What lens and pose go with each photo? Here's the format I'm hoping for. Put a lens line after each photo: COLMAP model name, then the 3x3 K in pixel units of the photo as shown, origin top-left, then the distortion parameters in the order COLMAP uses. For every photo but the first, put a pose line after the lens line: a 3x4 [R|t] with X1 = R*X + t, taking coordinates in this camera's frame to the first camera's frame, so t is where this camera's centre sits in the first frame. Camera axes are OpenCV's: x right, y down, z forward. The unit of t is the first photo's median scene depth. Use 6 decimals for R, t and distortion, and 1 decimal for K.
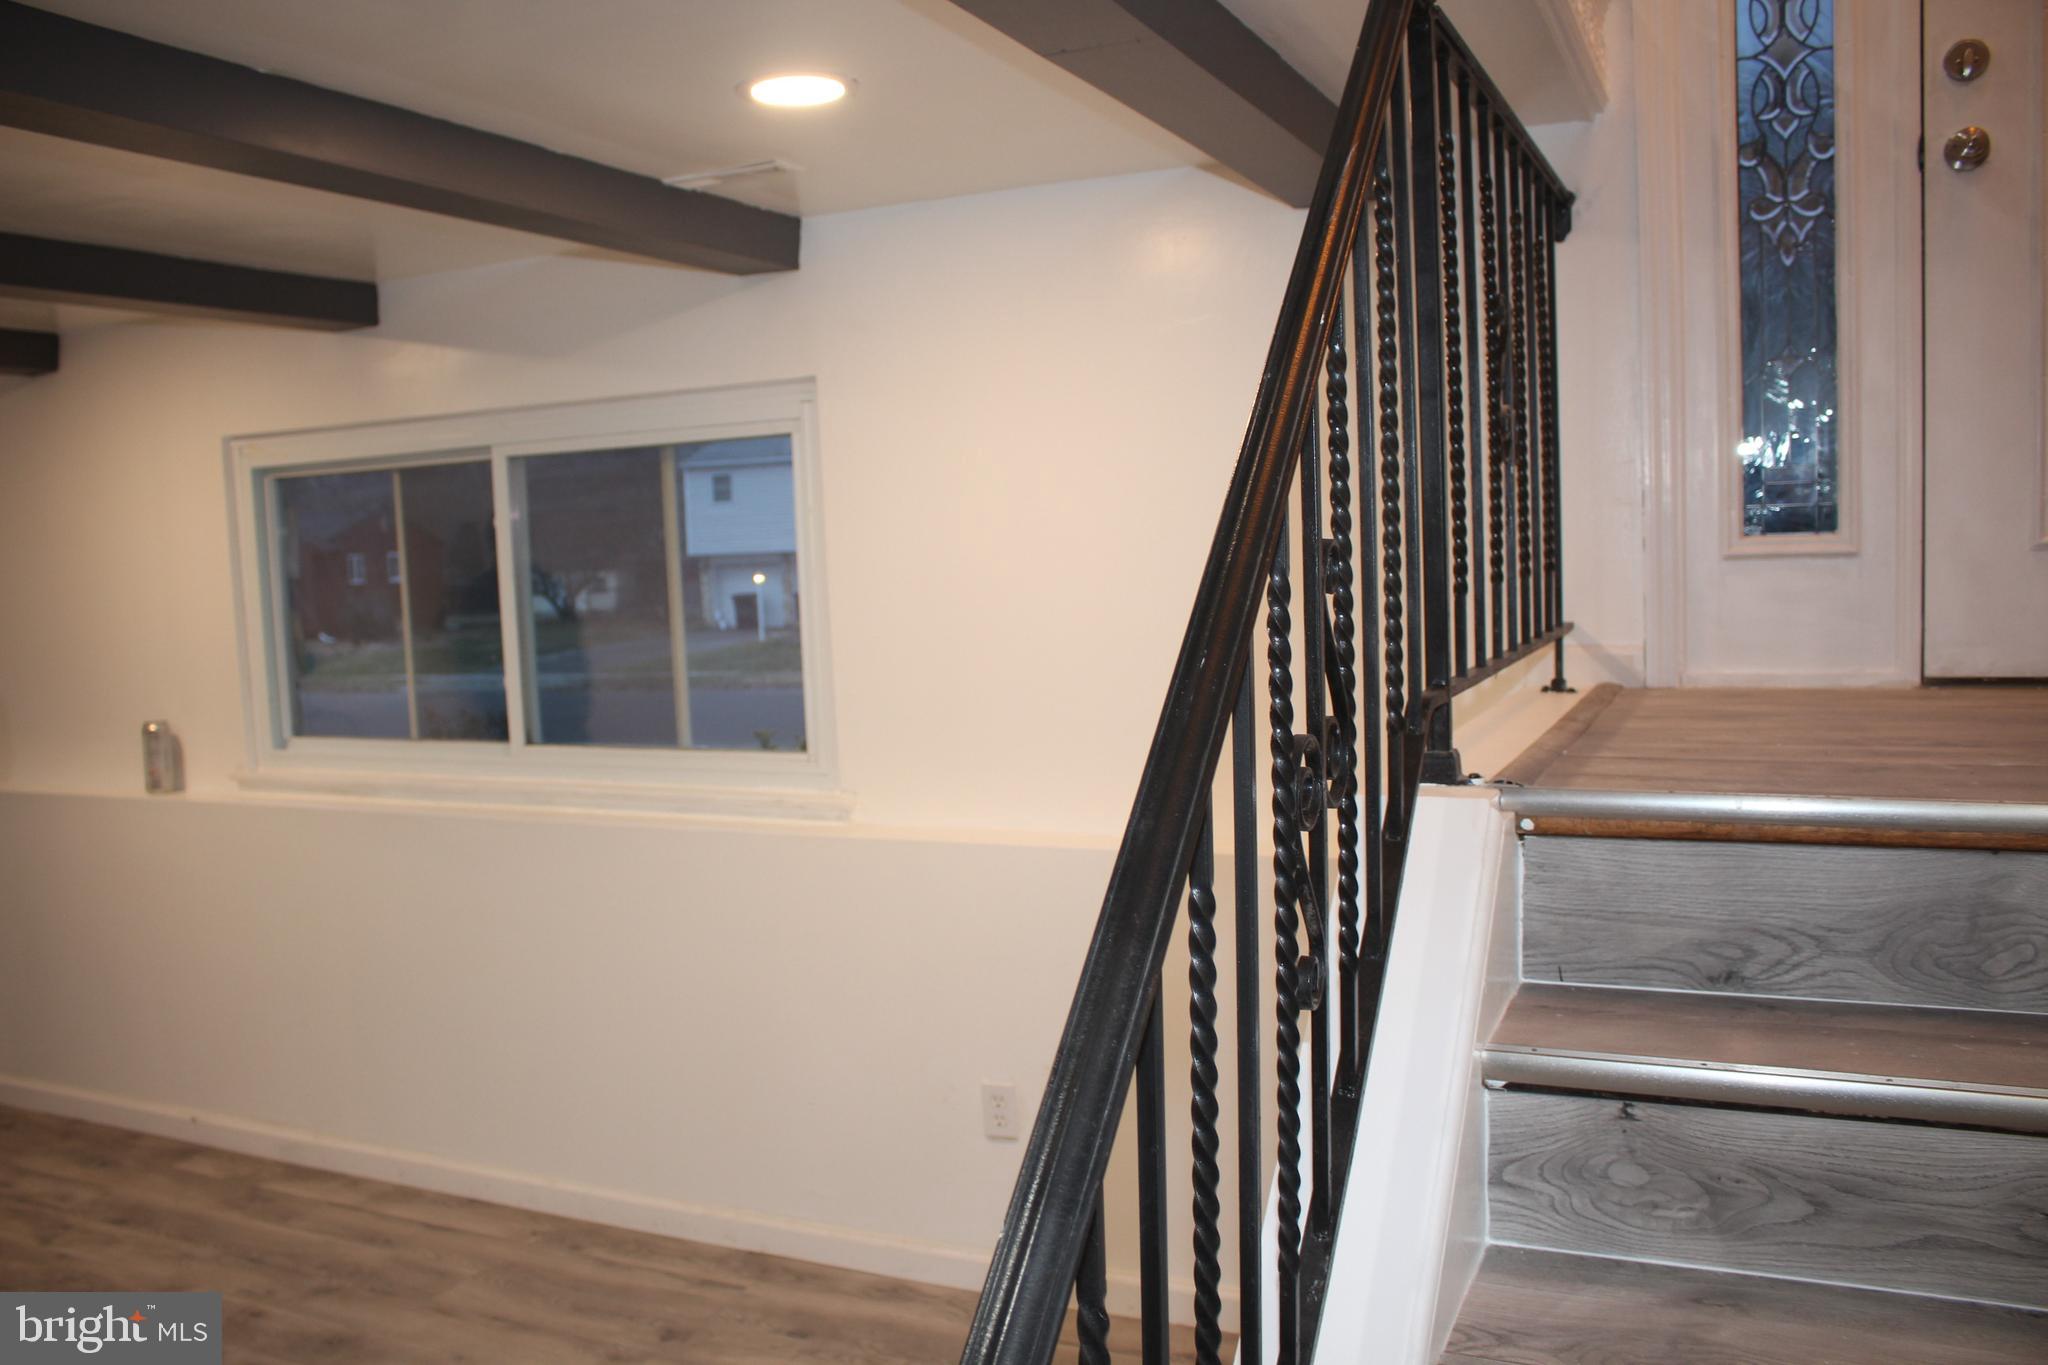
lens RADIAL K [[1710.9, 0, 1005.5], [0, 1710.9, 697.8], [0, 0, 1]] dist [-0.138335, 0.096701]
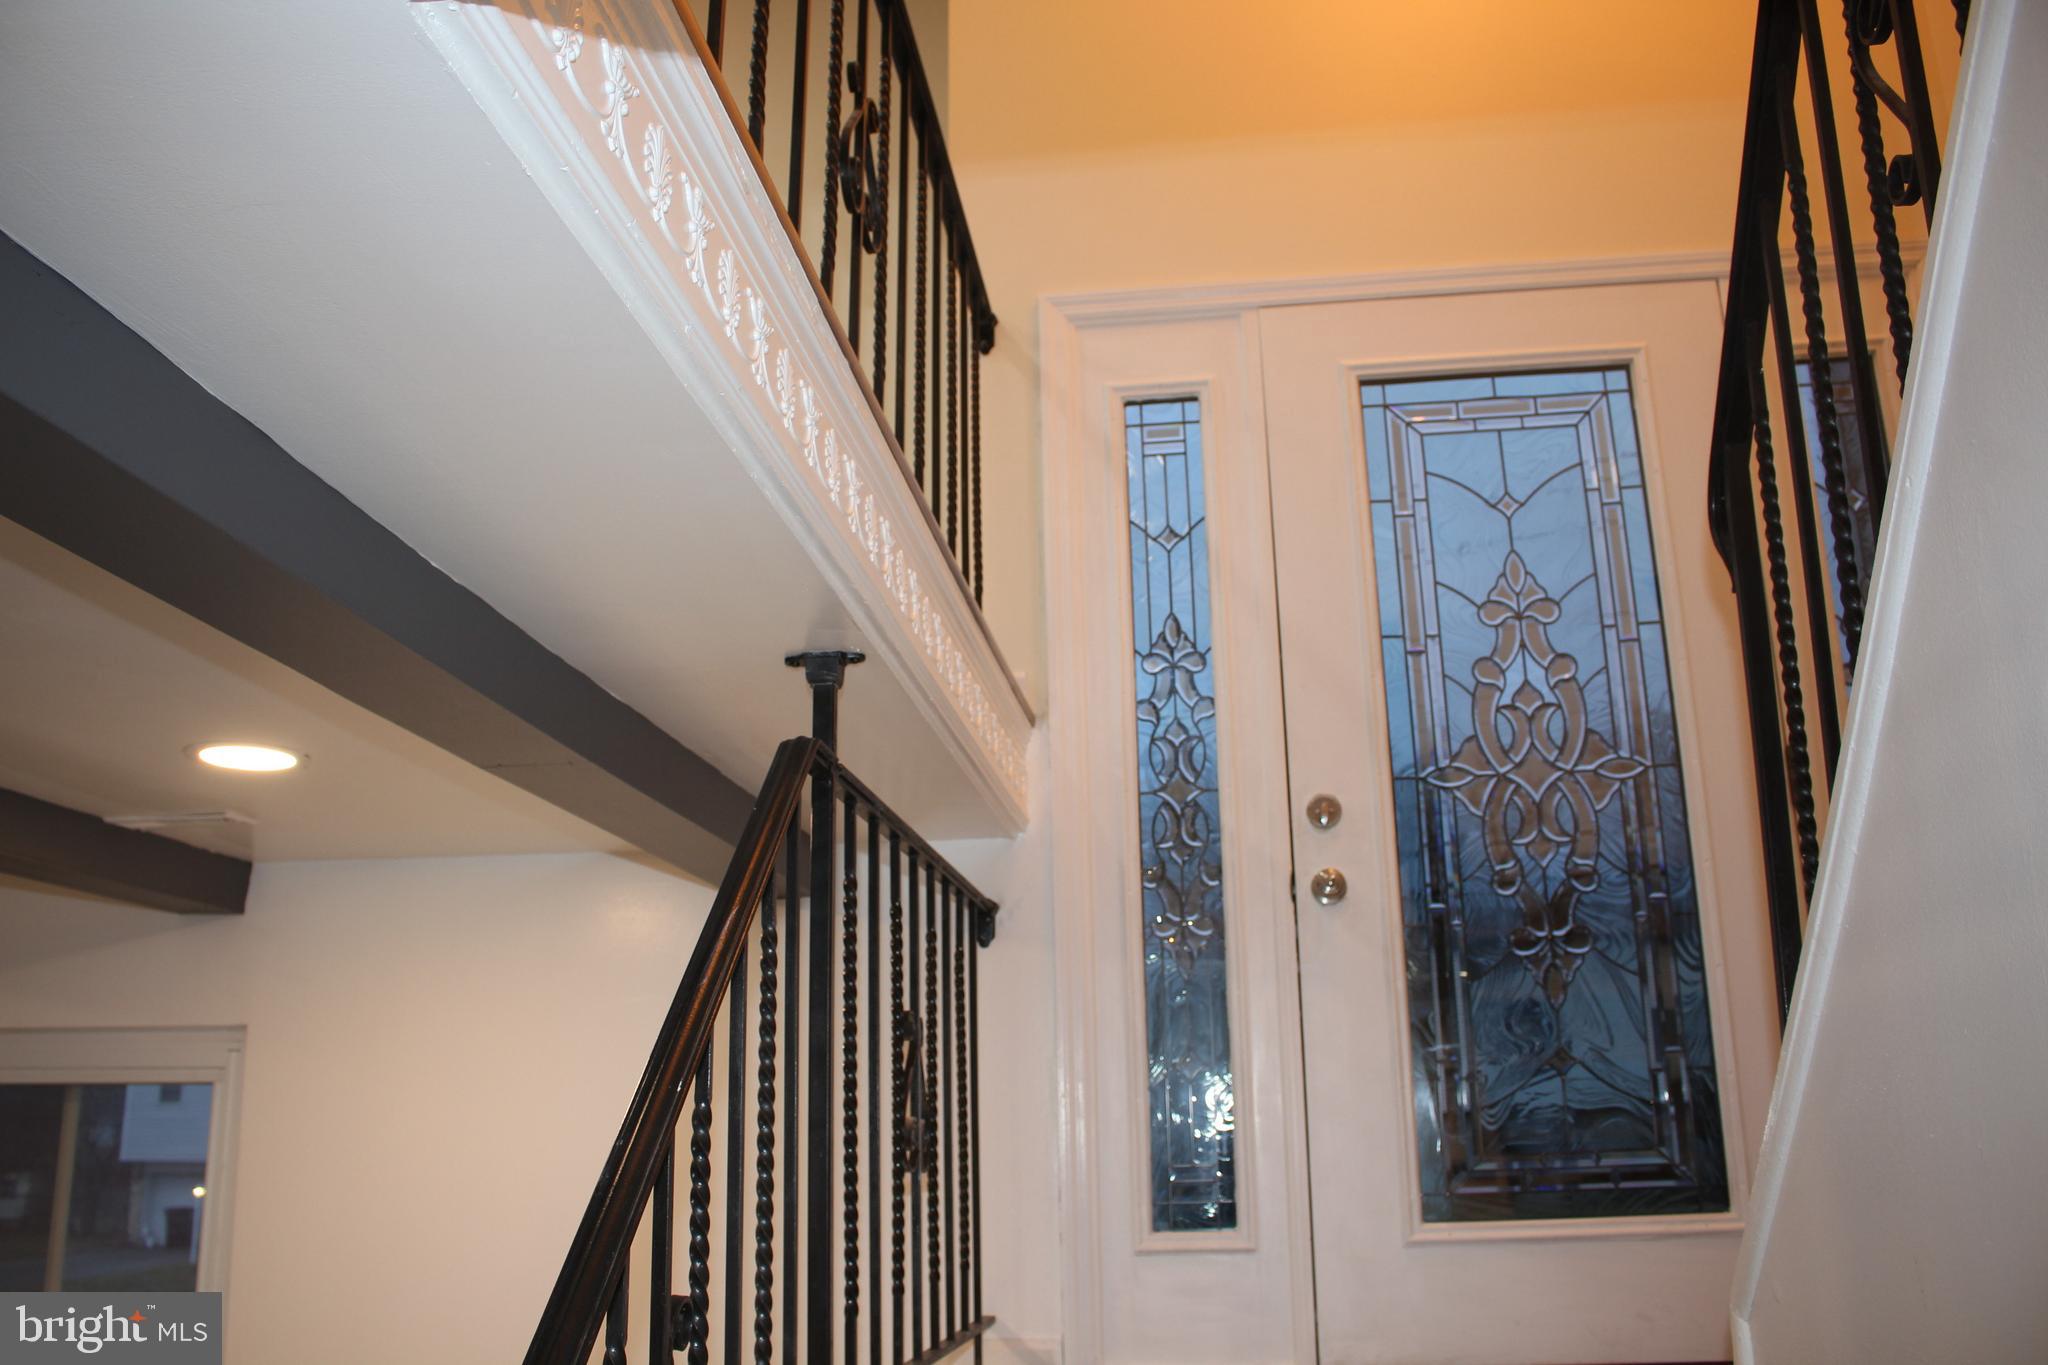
lens RADIAL K [[1710.9, 0, 1011.4], [0, 1710.9, 689.6], [0, 0, 1]] dist [-0.138335, 0.096701]
pose [[0.956310, 0.100038, 0.274707, 0.032927], [0.005792, 0.932967, -0.359915, -0.034684], [-0.292298, 0.345781, 0.891626, -0.038655]]
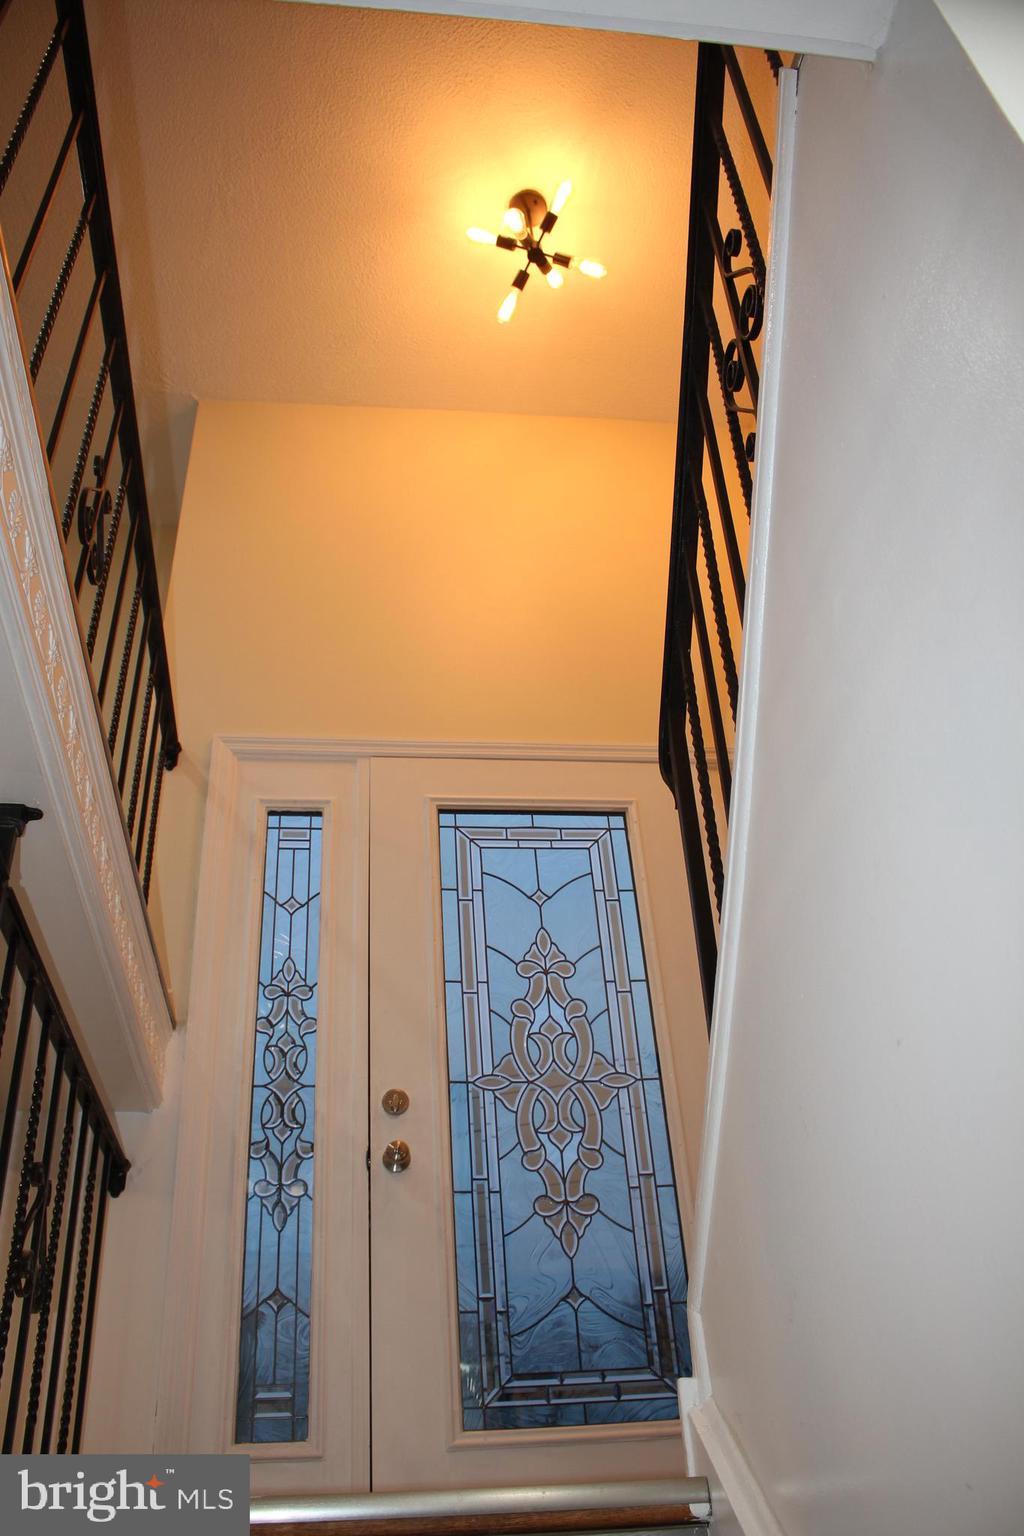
lens RADIAL K [[1283.1, 0, 509.8], [0, 1283.1, 774.4], [0, 0, 1]] dist [-0.138335, 0.096701]
pose [[0.858431, 0.292407, 0.421420, 0.092140], [0.073798, 0.742639, -0.665614, 0.161609], [-0.507593, 0.602483, 0.615925, 0.044710]]
